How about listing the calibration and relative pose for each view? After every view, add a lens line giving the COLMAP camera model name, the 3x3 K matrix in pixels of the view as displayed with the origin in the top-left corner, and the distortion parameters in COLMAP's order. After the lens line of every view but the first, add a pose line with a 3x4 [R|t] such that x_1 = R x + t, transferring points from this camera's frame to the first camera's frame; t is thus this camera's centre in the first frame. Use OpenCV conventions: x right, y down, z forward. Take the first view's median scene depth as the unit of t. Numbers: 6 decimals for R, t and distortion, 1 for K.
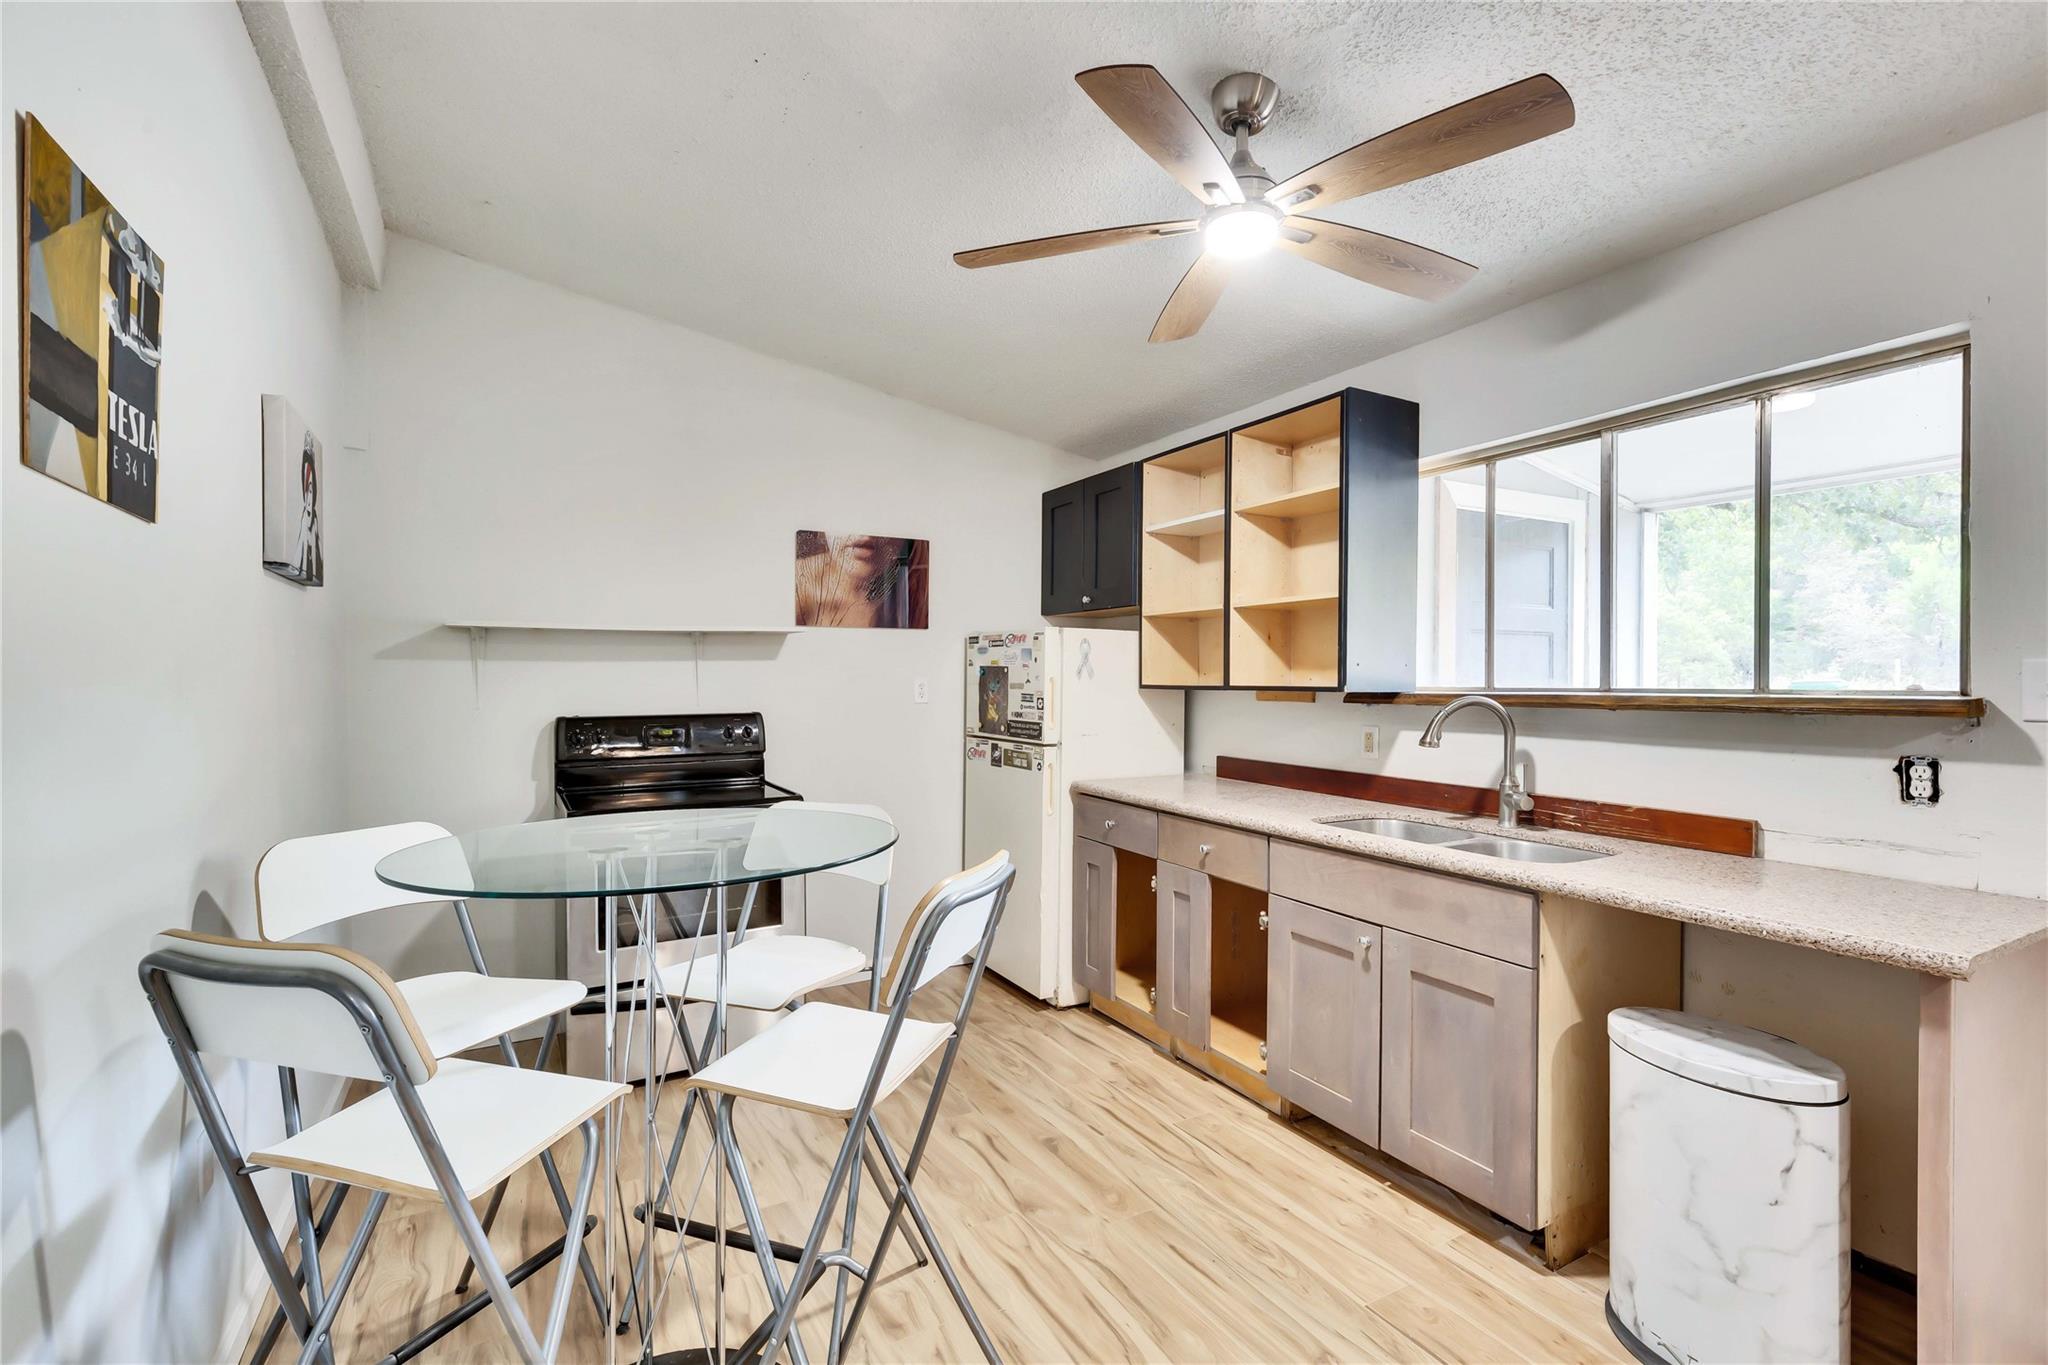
lens RADIAL K [[916.7, 0, 1026.1], [0, 916.7, 682.0], [0, 0, 1]] dist [0.009411, -0.001284]
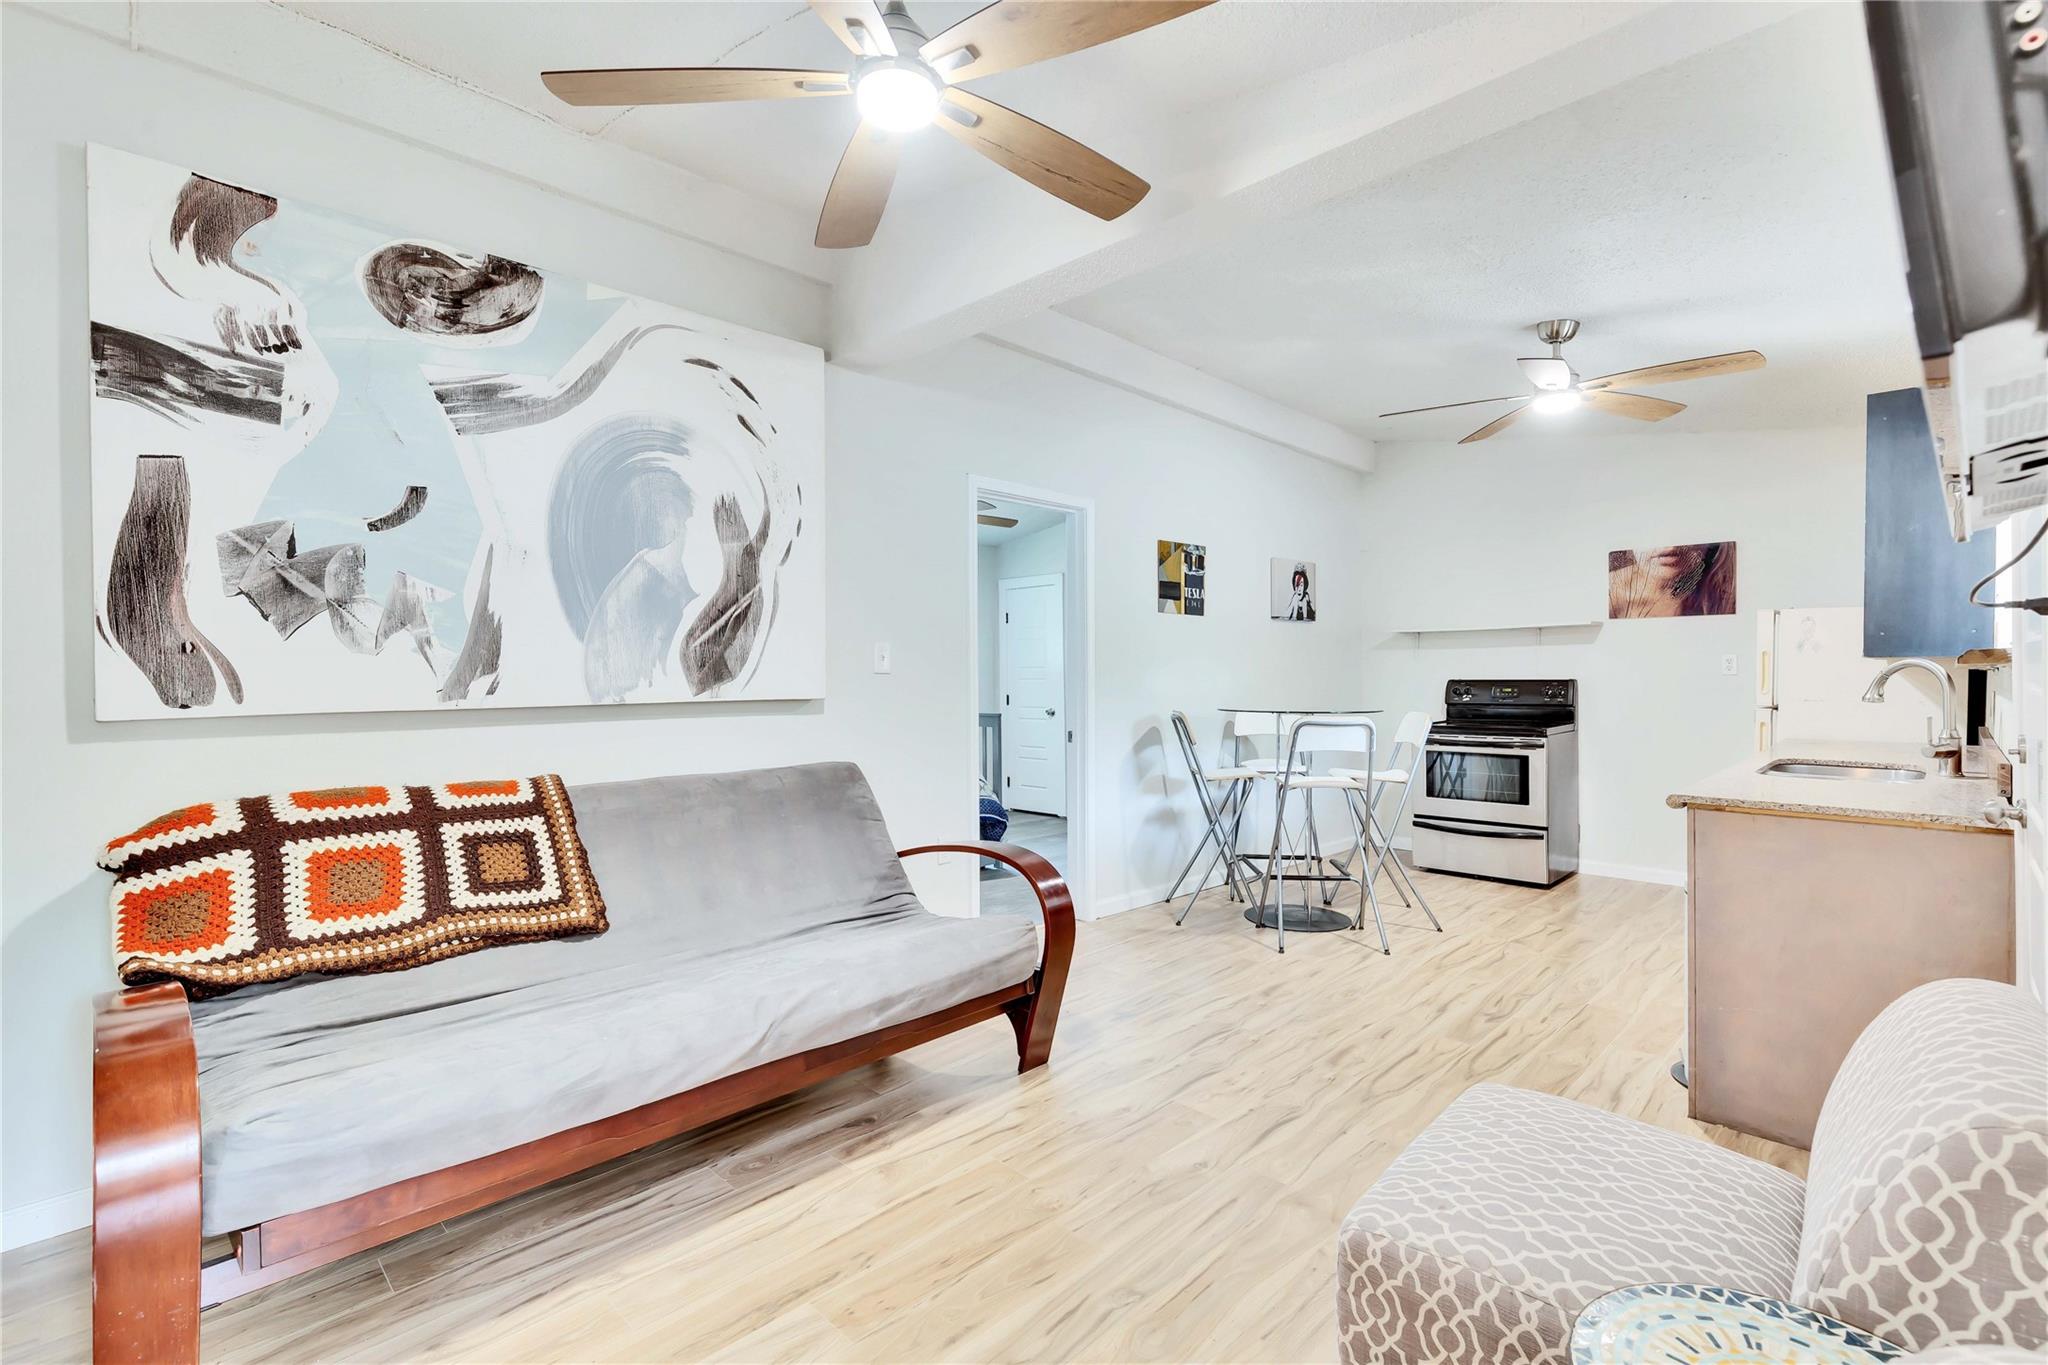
lens RADIAL K [[916.7, 0, 1026.1], [0, 916.7, 682.0], [0, 0, 1]] dist [0.009411, -0.001284]
pose [[0.265327, 0.007900, -0.964126, 1.023704], [0.000050, 0.999966, 0.008207, 0.027935], [0.964158, -0.002225, 0.265318, -0.287786]]
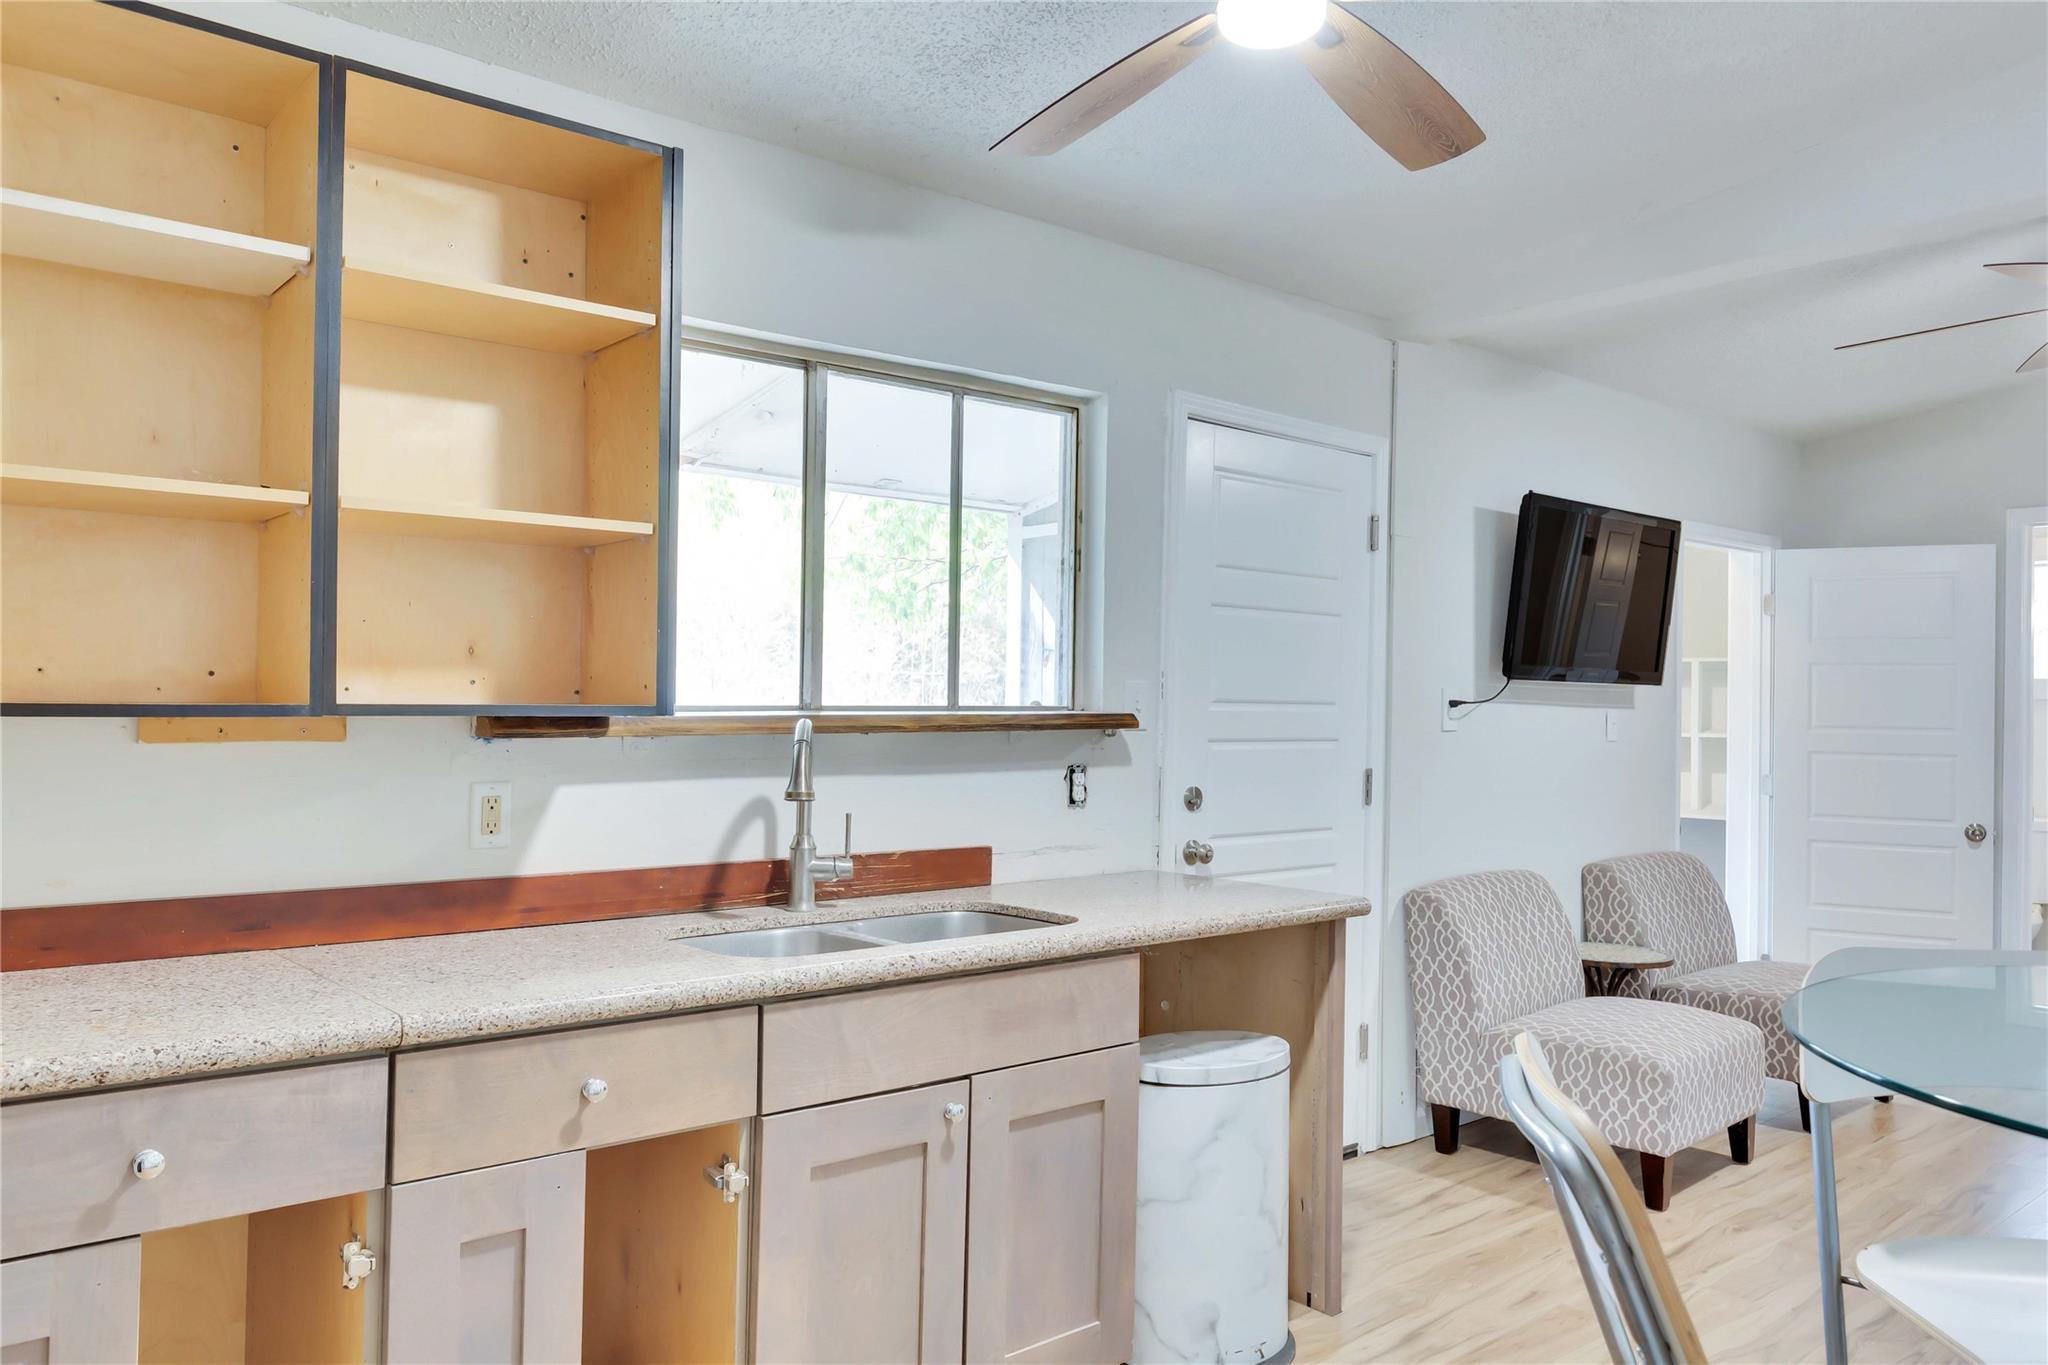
lens RADIAL K [[1455.5, 0, 1024.0], [0, 1455.5, 682.5], [0, 0, 1]] dist [0.006476, -0.006747]
pose [[-0.192283, 0.008597, 0.981302, -0.445657], [-0.006932, 0.999925, -0.010118, -0.000934], [-0.981315, -0.008748, -0.192209, 0.824039]]
